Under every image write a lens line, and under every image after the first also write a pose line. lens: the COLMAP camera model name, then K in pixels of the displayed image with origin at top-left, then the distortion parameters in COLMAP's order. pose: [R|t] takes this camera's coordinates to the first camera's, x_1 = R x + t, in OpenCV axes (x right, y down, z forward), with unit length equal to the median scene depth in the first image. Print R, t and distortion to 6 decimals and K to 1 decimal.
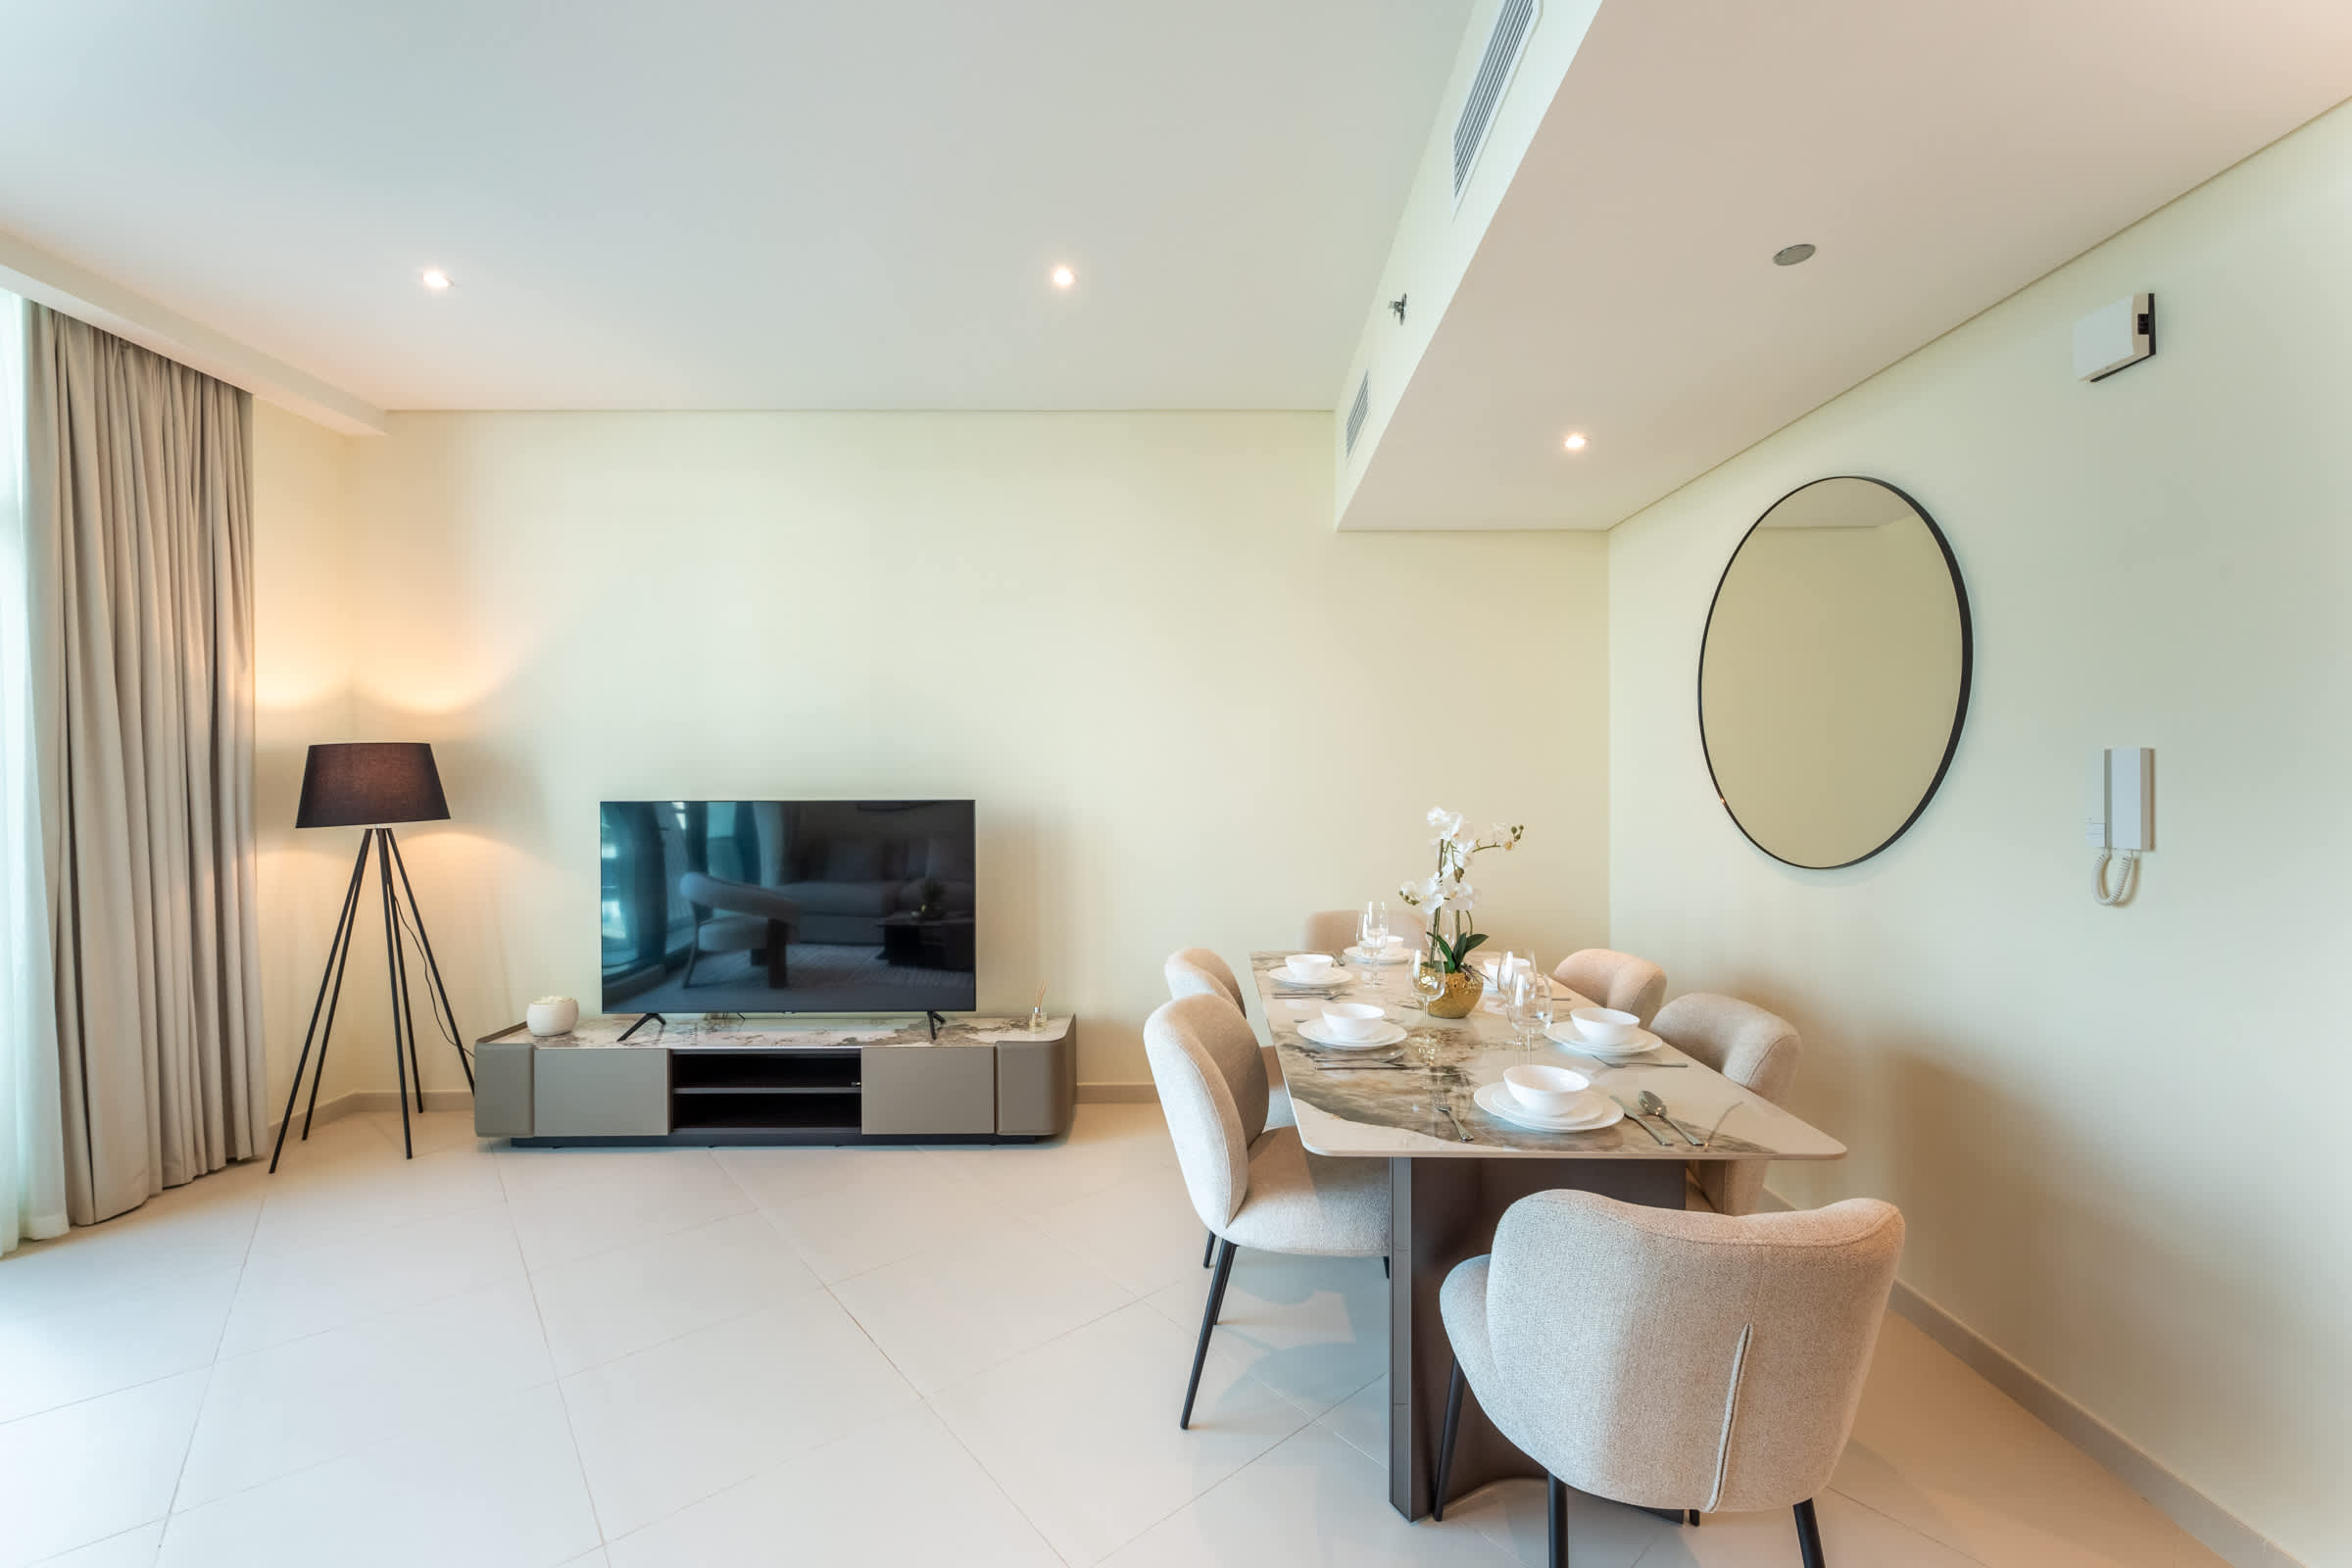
lens RADIAL K [[962.5, 0, 1197.3], [0, 962.5, 780.5], [0, 0, 1]] dist [-0.000912, -0.000019]
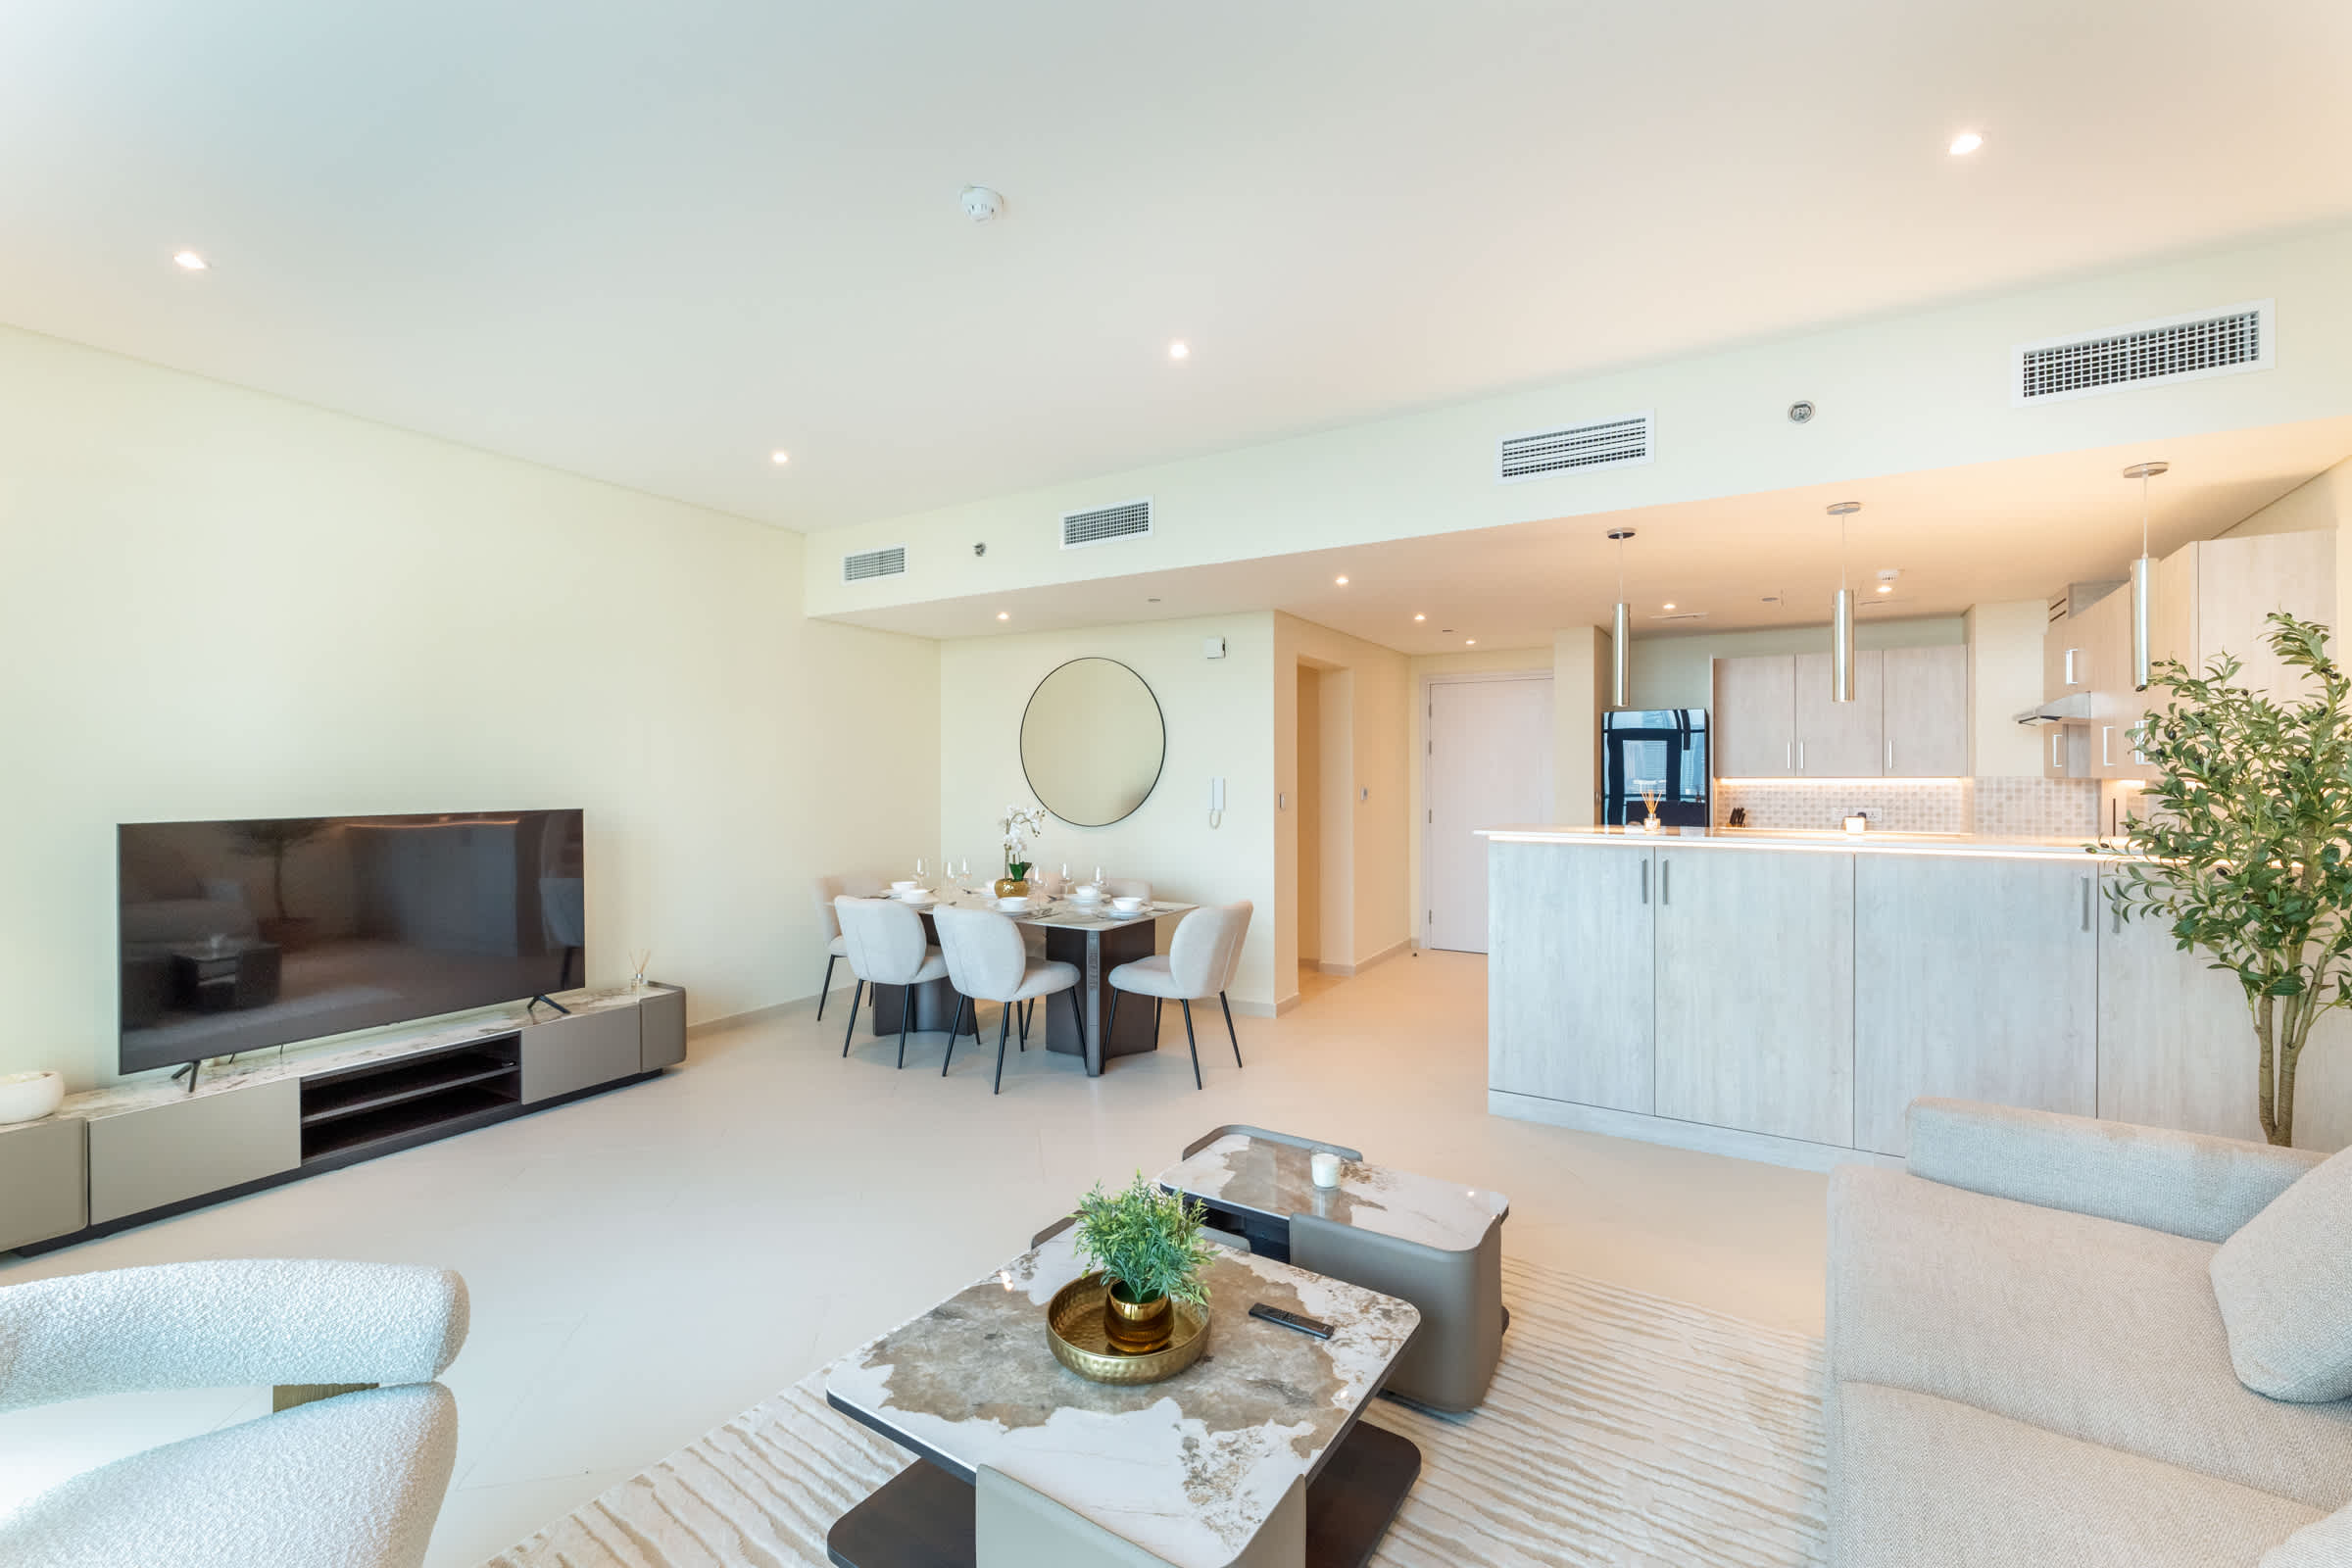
lens RADIAL K [[946.7, 0, 1195.5], [0, 946.7, 784.4], [0, 0, 1]] dist [-0.002103, -0.000010]
pose [[0.492041, -0.004870, 0.870559, -0.923086], [0.004940, 0.999984, 0.002802, -0.011713], [-0.870558, 0.002921, 0.492057, -0.241573]]
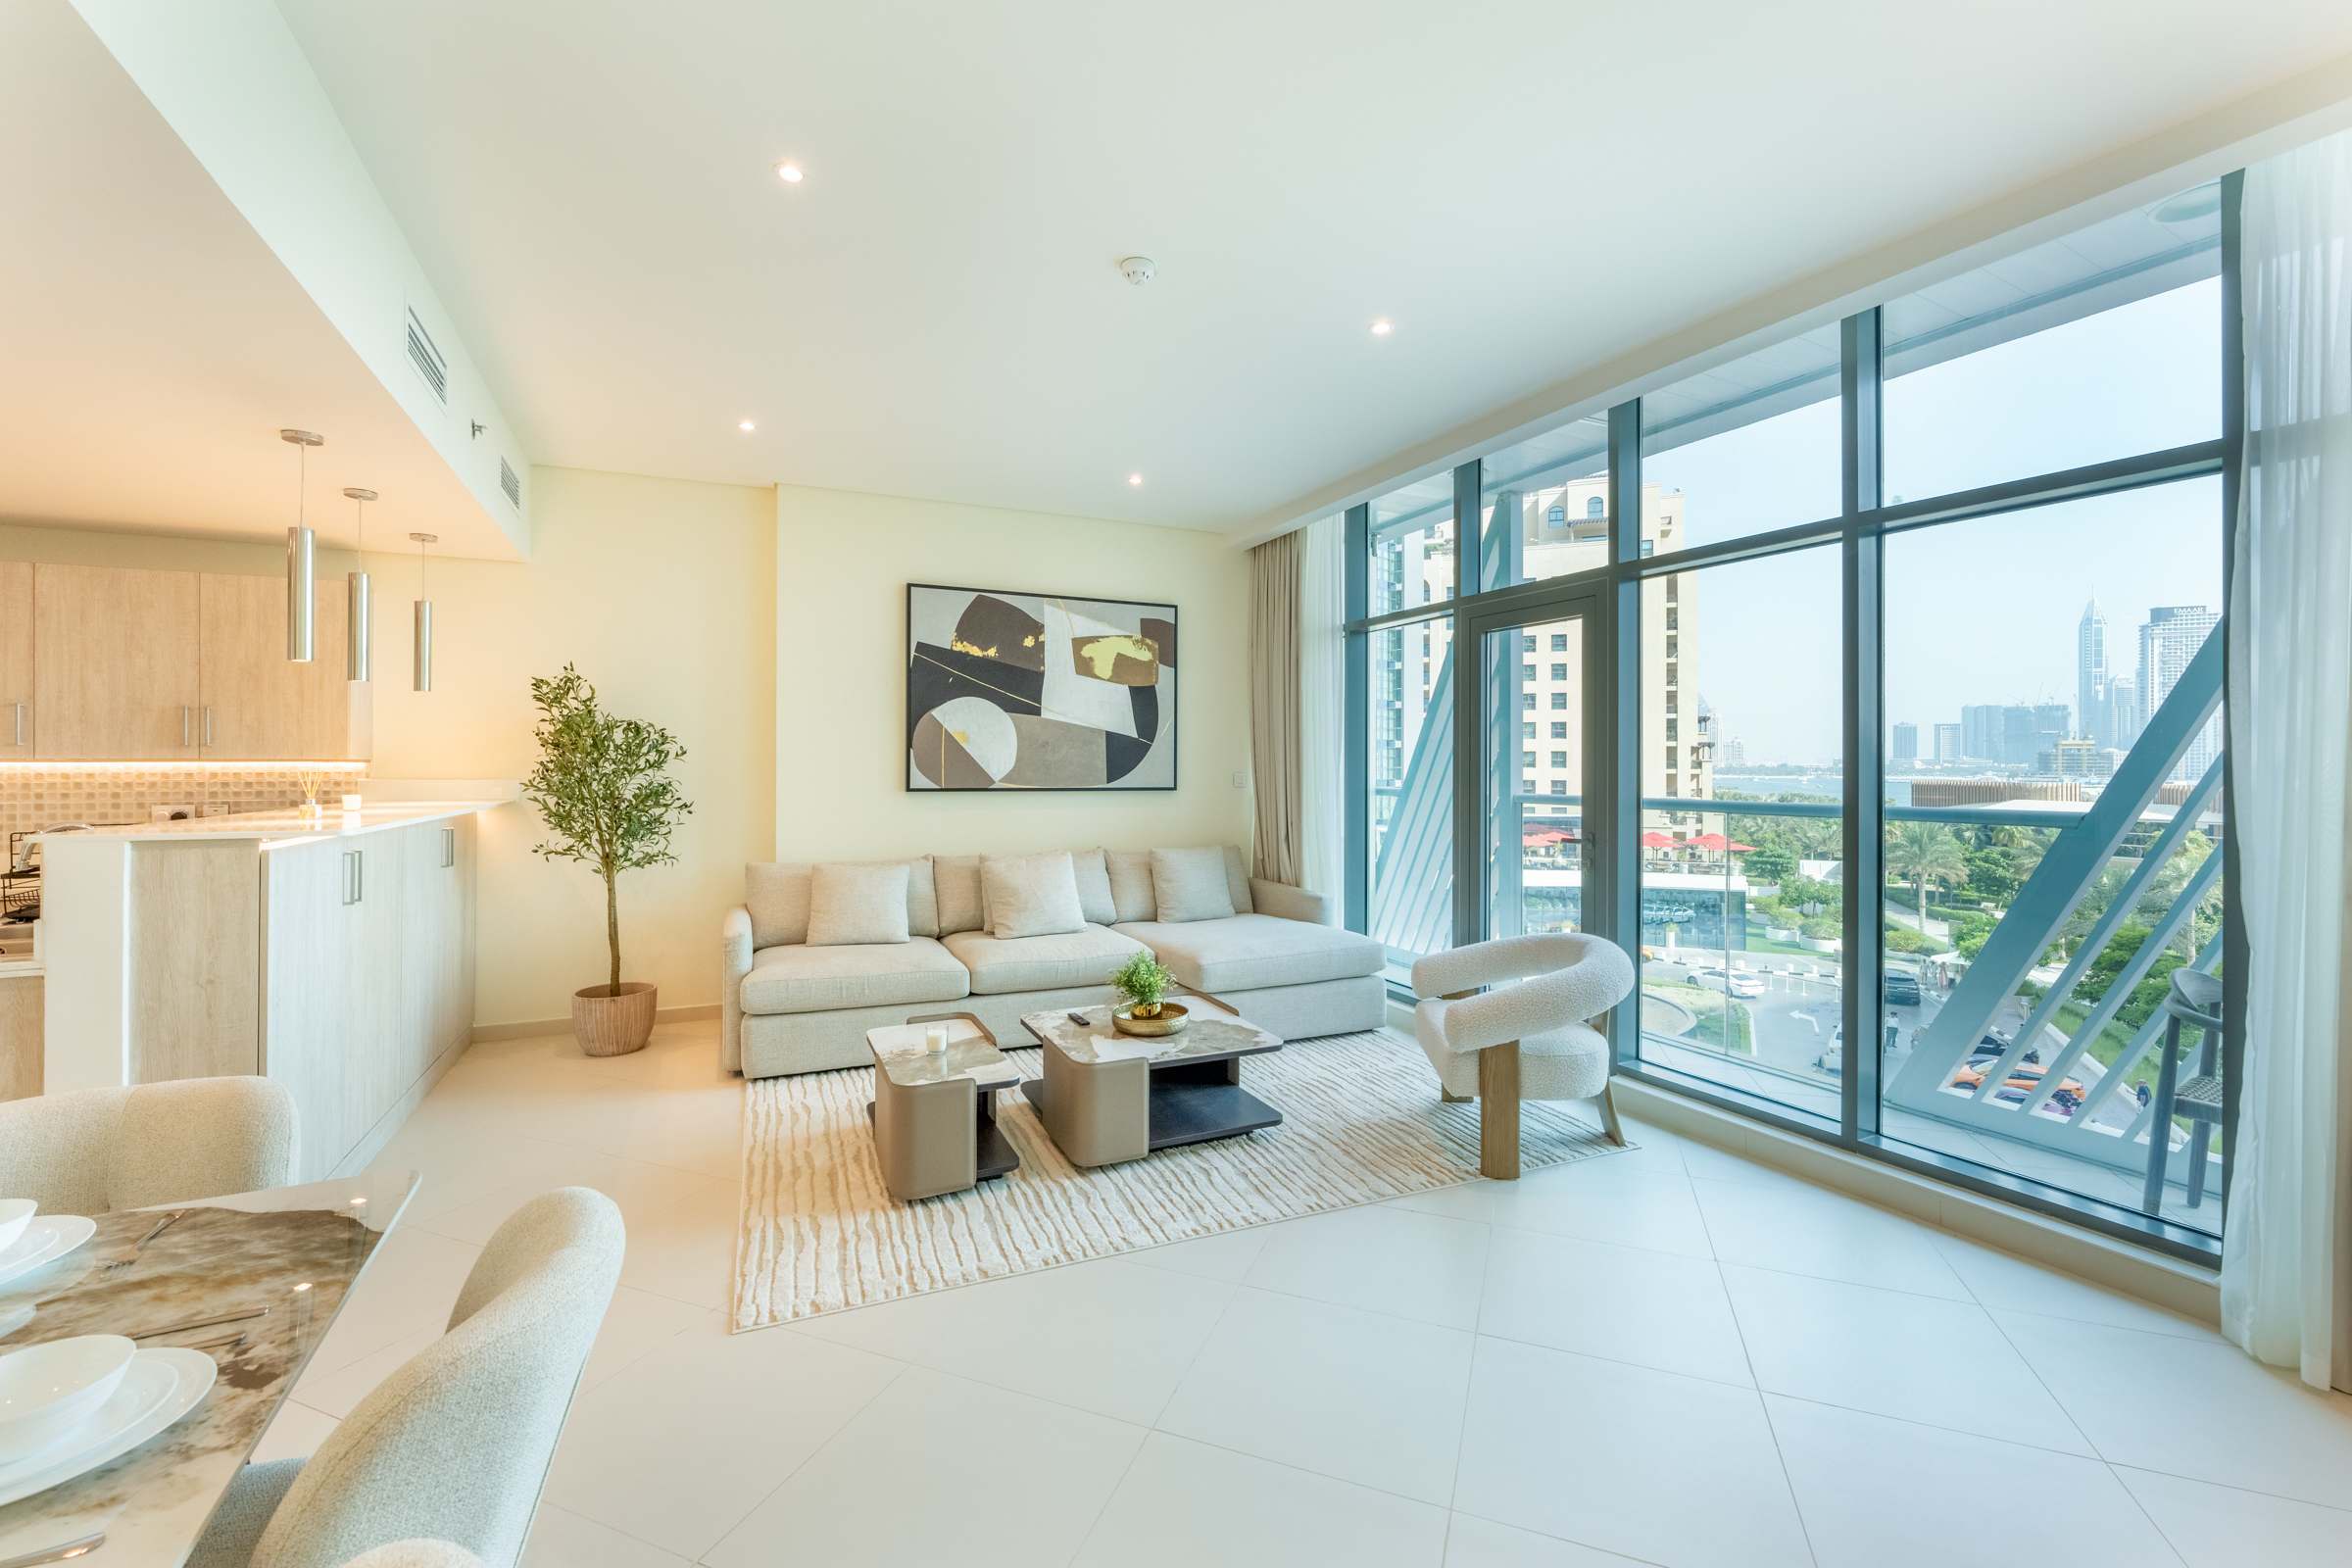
lens RADIAL K [[965.9, 0, 1167.9], [0, 965.9, 760.9], [0, 0, 1]] dist [-0.003217, 0.000621]
pose [[-0.888106, 0.003718, -0.459624, -0.044911], [0.002396, 0.999991, 0.003460, -0.008508], [0.459633, 0.001972, -0.888107, 0.967362]]
